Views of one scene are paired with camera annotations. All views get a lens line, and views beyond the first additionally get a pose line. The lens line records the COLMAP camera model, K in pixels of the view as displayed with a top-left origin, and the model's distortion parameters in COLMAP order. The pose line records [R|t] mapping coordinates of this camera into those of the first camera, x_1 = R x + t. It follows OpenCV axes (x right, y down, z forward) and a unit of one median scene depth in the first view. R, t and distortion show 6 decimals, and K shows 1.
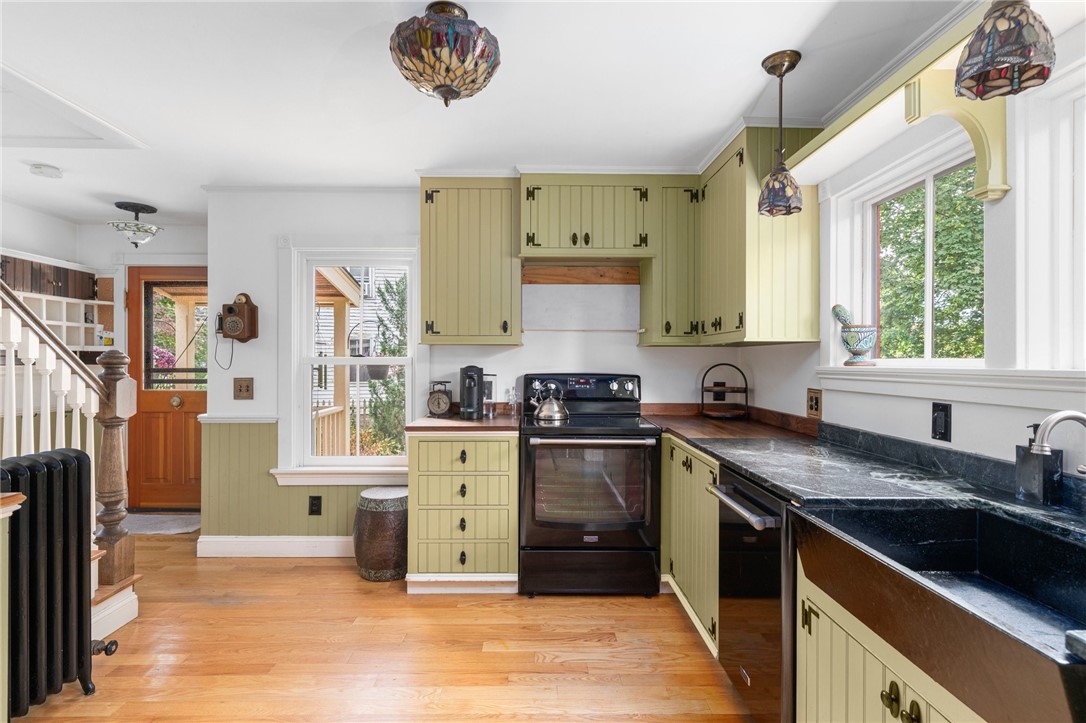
lens RADIAL K [[531.4, 0, 539.4], [0, 531.4, 359.0], [0, 0, 1]] dist [0.000523, -0.000118]
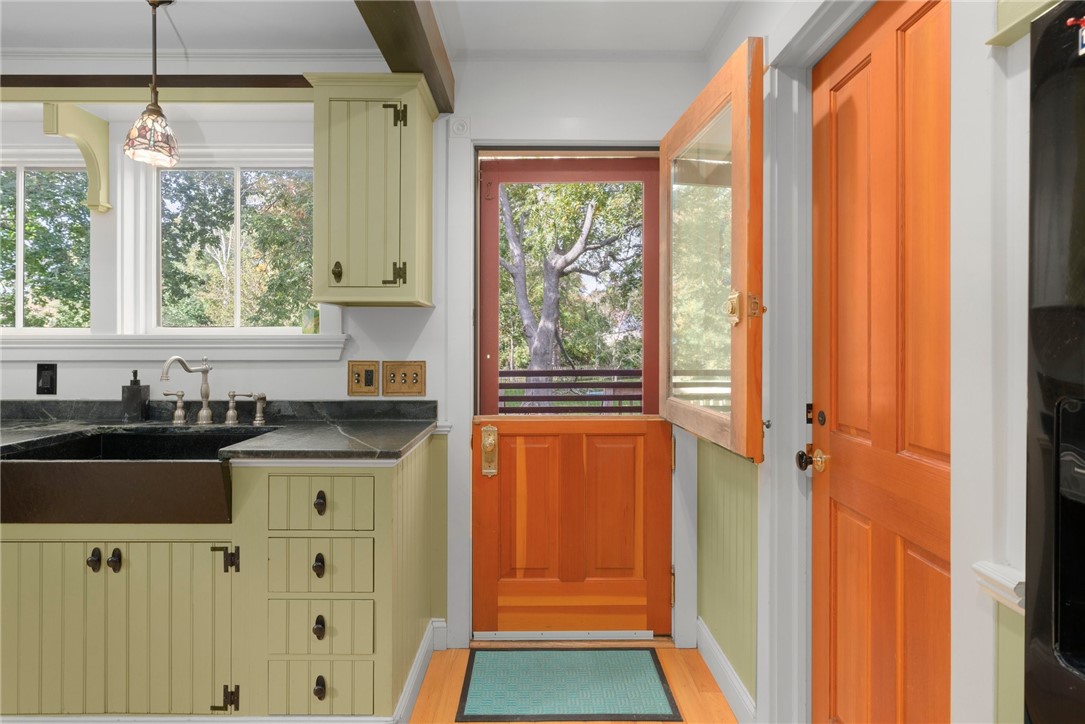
lens RADIAL K [[571.1, 0, 540.0], [0, 571.1, 340.5], [0, 0, 1]] dist [-0.003243, 0.000936]
pose [[0.003711, -0.003087, 0.999988, -0.369791], [-0.003525, 0.999989, 0.003100, 0.015004], [-0.999987, -0.003537, 0.003700, -0.088396]]
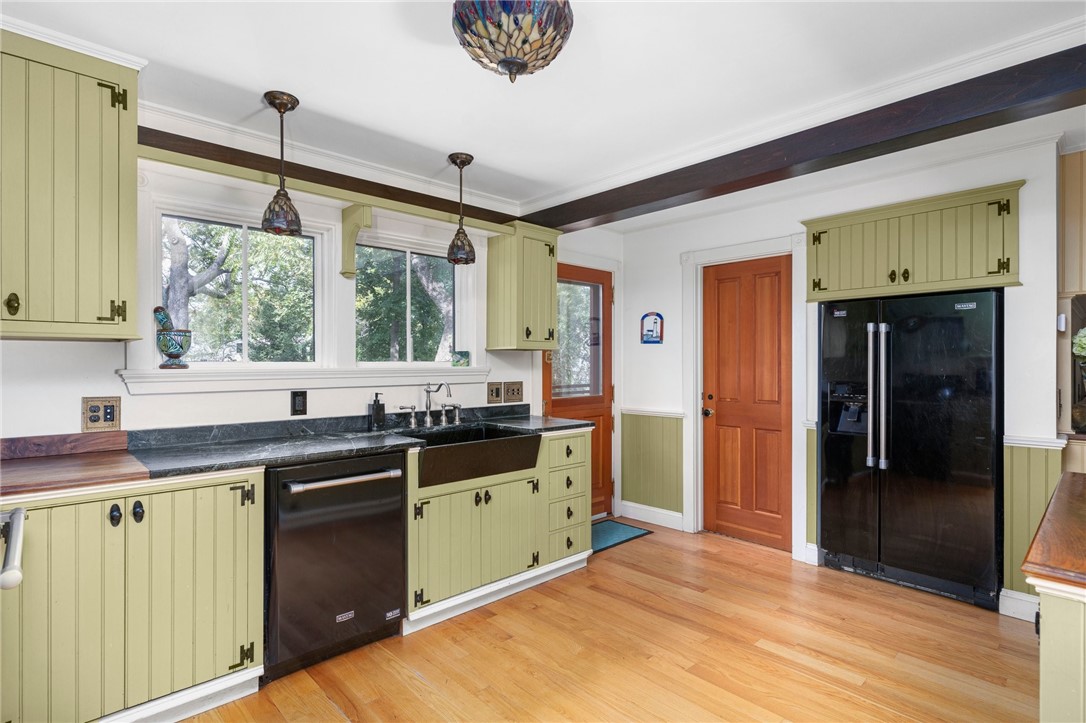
lens RADIAL K [[537.5, 0, 535.8], [0, 537.5, 364.4], [0, 0, 1]] dist [-0.000963, 0.000646]
pose [[-0.671896, -0.003967, 0.740635, -0.587425], [-0.003351, 0.999992, 0.002316, 0.000098], [-0.740638, -0.000926, -0.671903, 1.055846]]
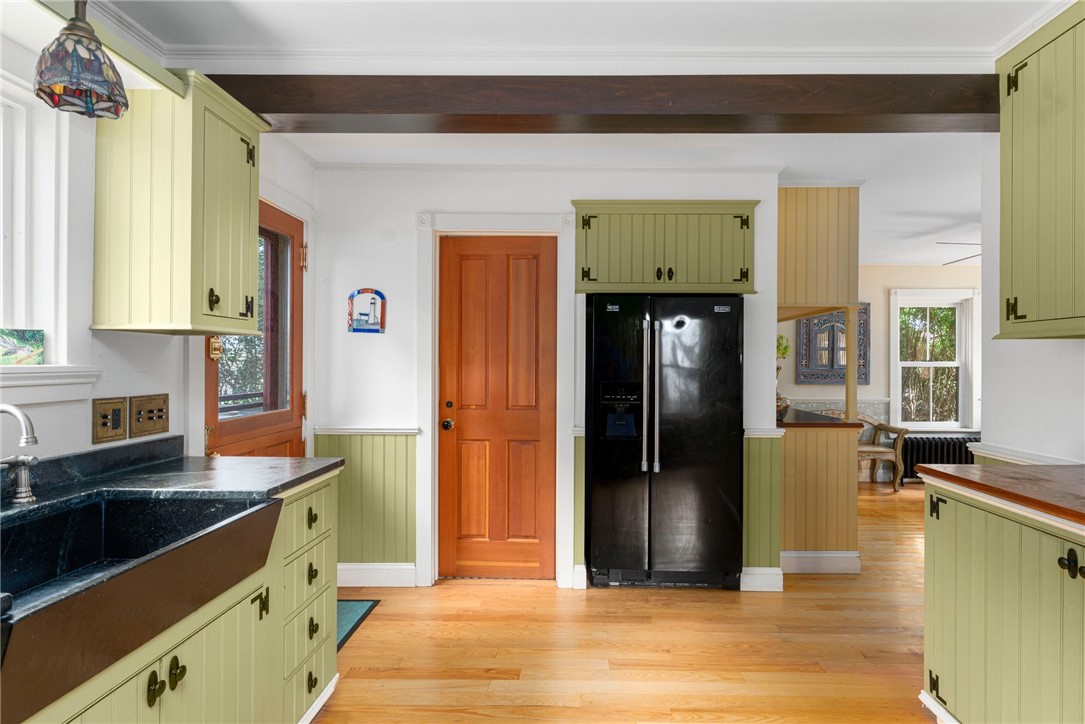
lens RADIAL K [[549.4, 0, 570.8], [0, 549.4, 362.9], [0, 0, 1]] dist [-0.000677, 0.000410]
pose [[-0.999614, -0.010069, 0.025891, -0.068065], [-0.010096, 0.999949, -0.000908, 0.001493], [-0.025880, -0.001169, -0.999664, 0.862700]]
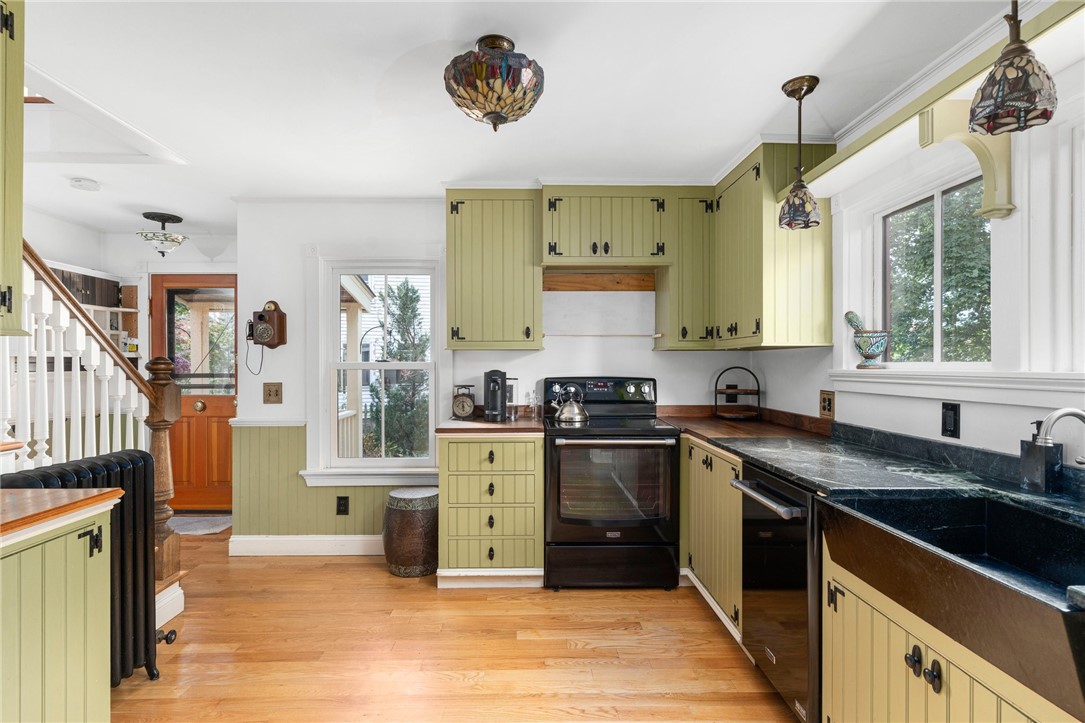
lens RADIAL K [[537.0, 0, 535.3], [0, 537.0, 364.4], [0, 0, 1]] dist [-0.000963, 0.000646]
pose [[0.999982, -0.004186, 0.004204, -0.066179], [0.004172, 0.999985, 0.003533, -0.002328], [-0.004219, -0.003515, 0.999985, -0.063562]]
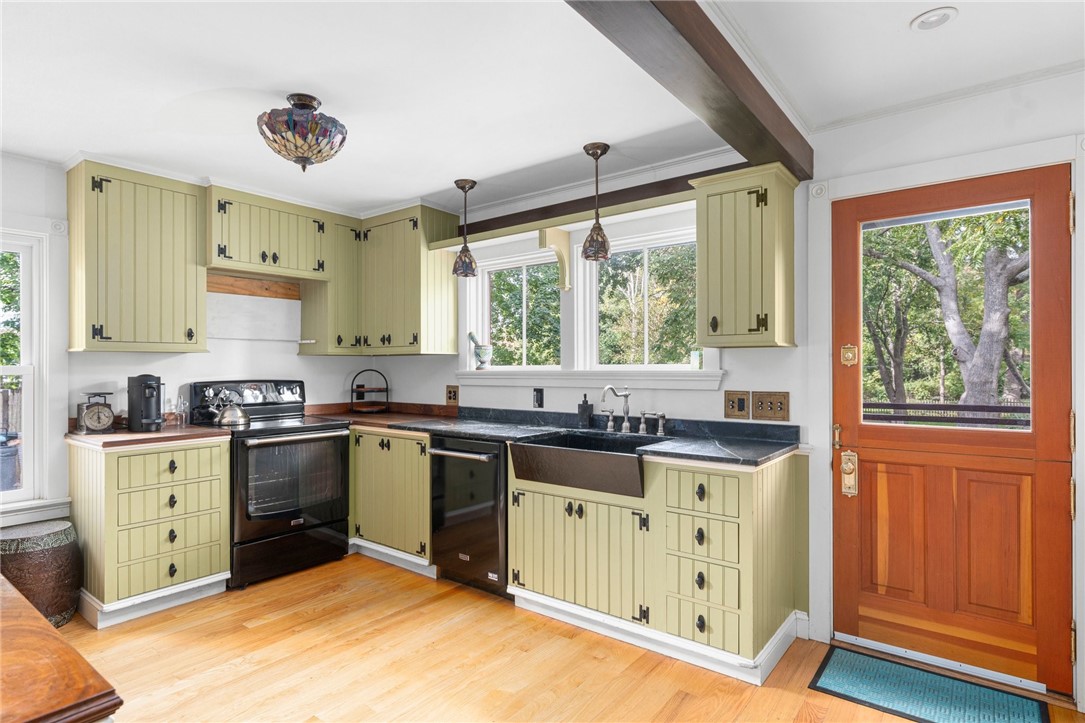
lens RADIAL K [[574.0, 0, 538.3], [0, 574.0, 364.6], [0, 0, 1]] dist [-0.003048, 0.001512]
pose [[0.622562, -0.002798, 0.782566, -0.604196], [0.003712, 0.999993, 0.000622, -0.003338], [-0.782562, 0.002518, 0.622568, -0.206802]]
